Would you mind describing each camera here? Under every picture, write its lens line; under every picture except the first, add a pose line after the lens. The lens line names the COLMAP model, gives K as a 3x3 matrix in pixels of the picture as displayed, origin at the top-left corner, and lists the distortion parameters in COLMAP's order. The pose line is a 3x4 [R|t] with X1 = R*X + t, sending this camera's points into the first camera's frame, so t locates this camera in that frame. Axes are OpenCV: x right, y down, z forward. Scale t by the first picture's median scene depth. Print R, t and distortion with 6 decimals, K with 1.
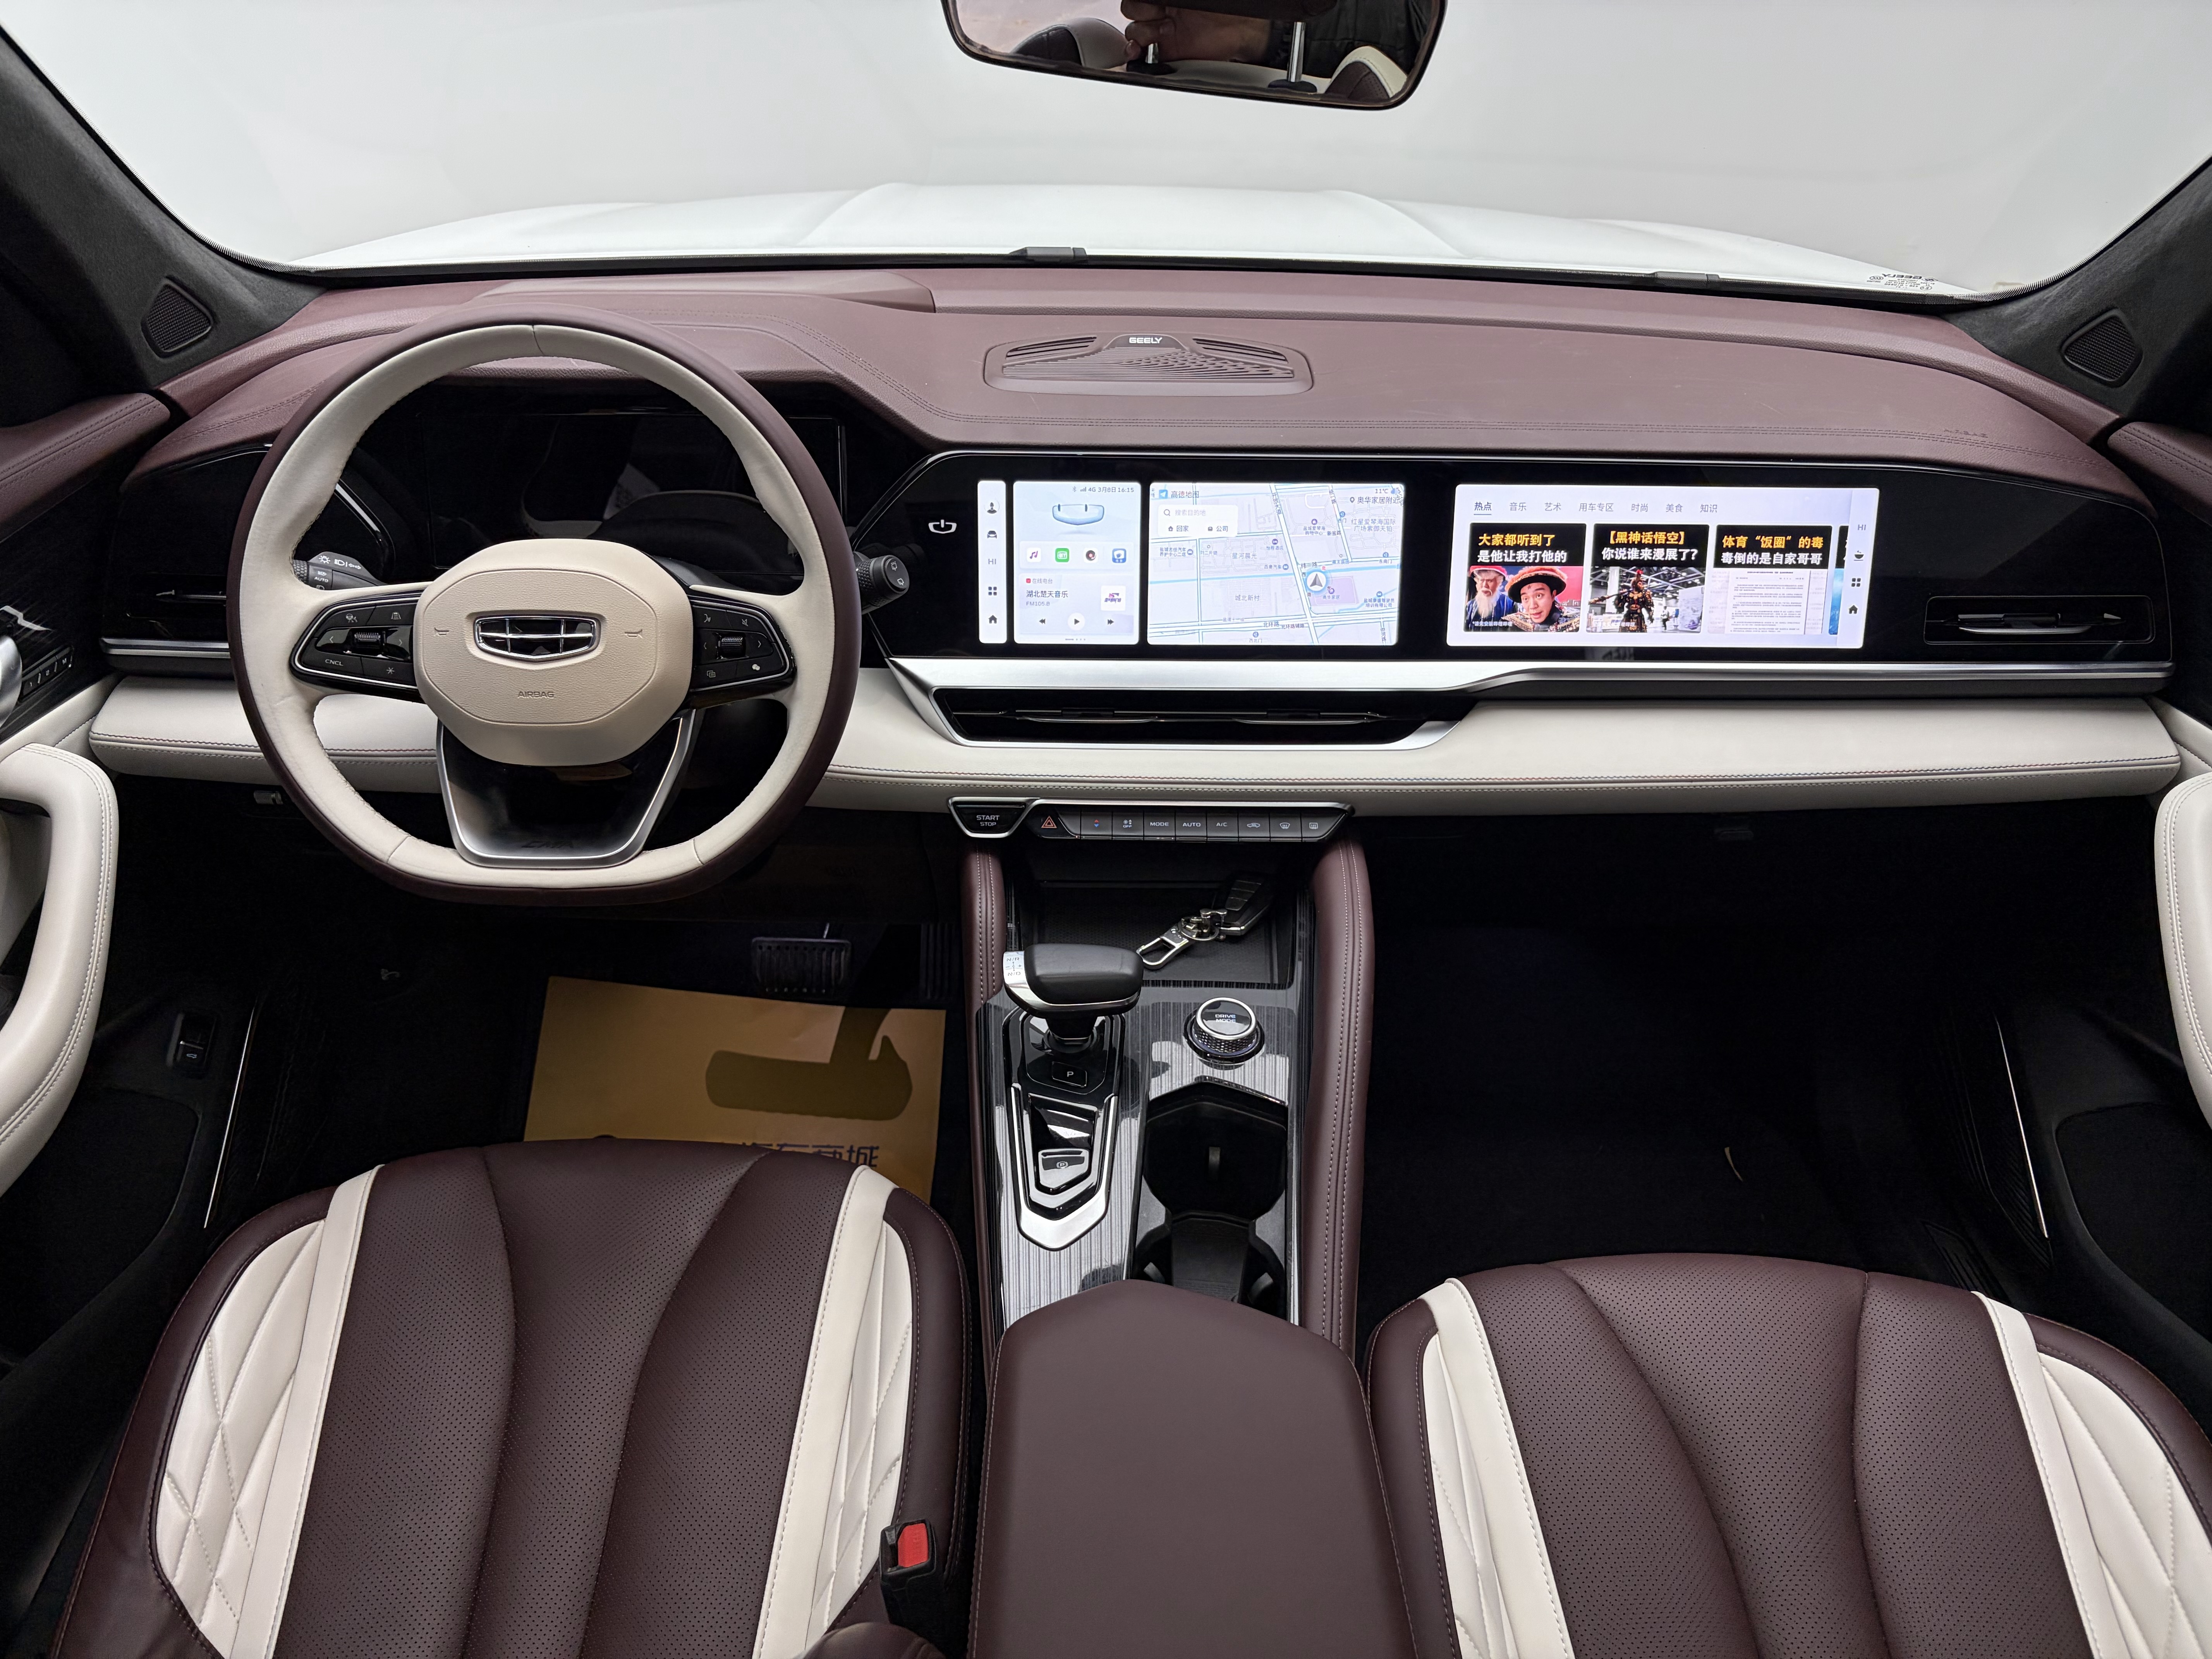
lens RADIAL K [[1692.8, 0, 1090.8], [0, 1692.8, 835.3], [0, 0, 1]] dist [0.047817, -0.032173]
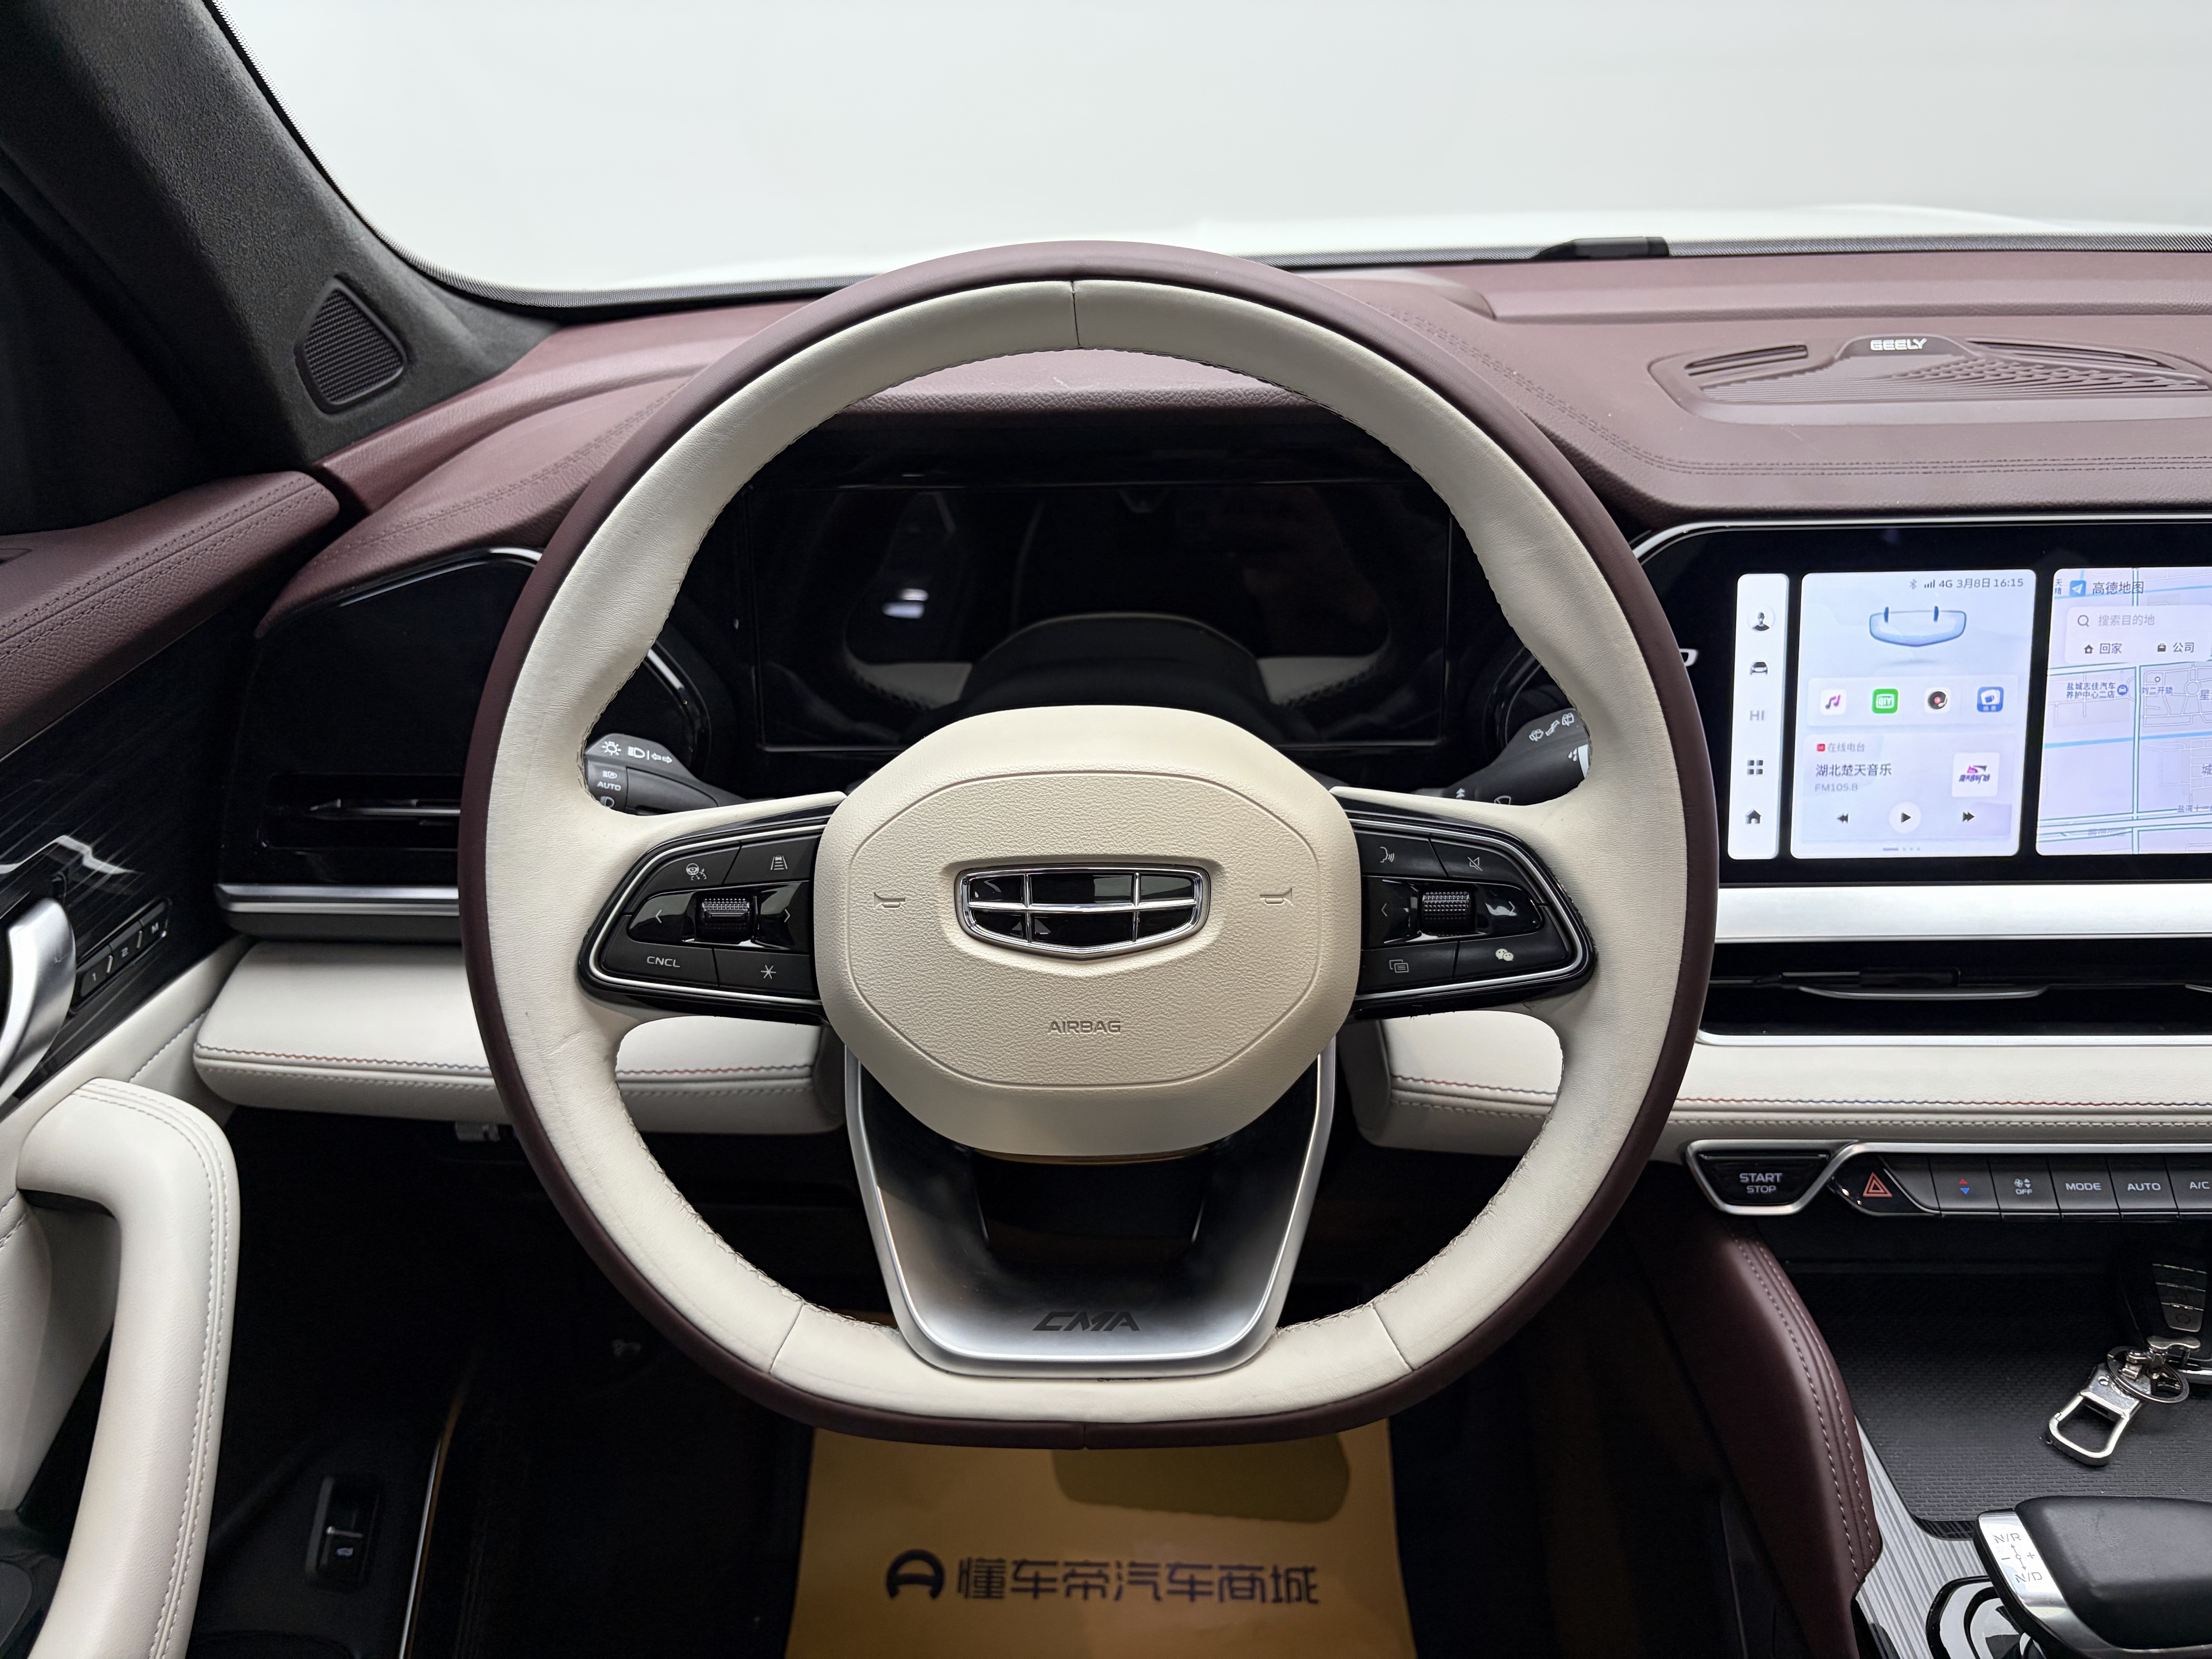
lens RADIAL K [[1692.8, 0, 1111.6], [0, 1692.8, 837.0], [0, 0, 1]] dist [0.047817, -0.032173]
pose [[0.998844, -0.019286, -0.044023, -0.247986], [0.016207, 0.997467, -0.069264, -0.086603], [0.045248, 0.068471, 0.996627, 0.433694]]
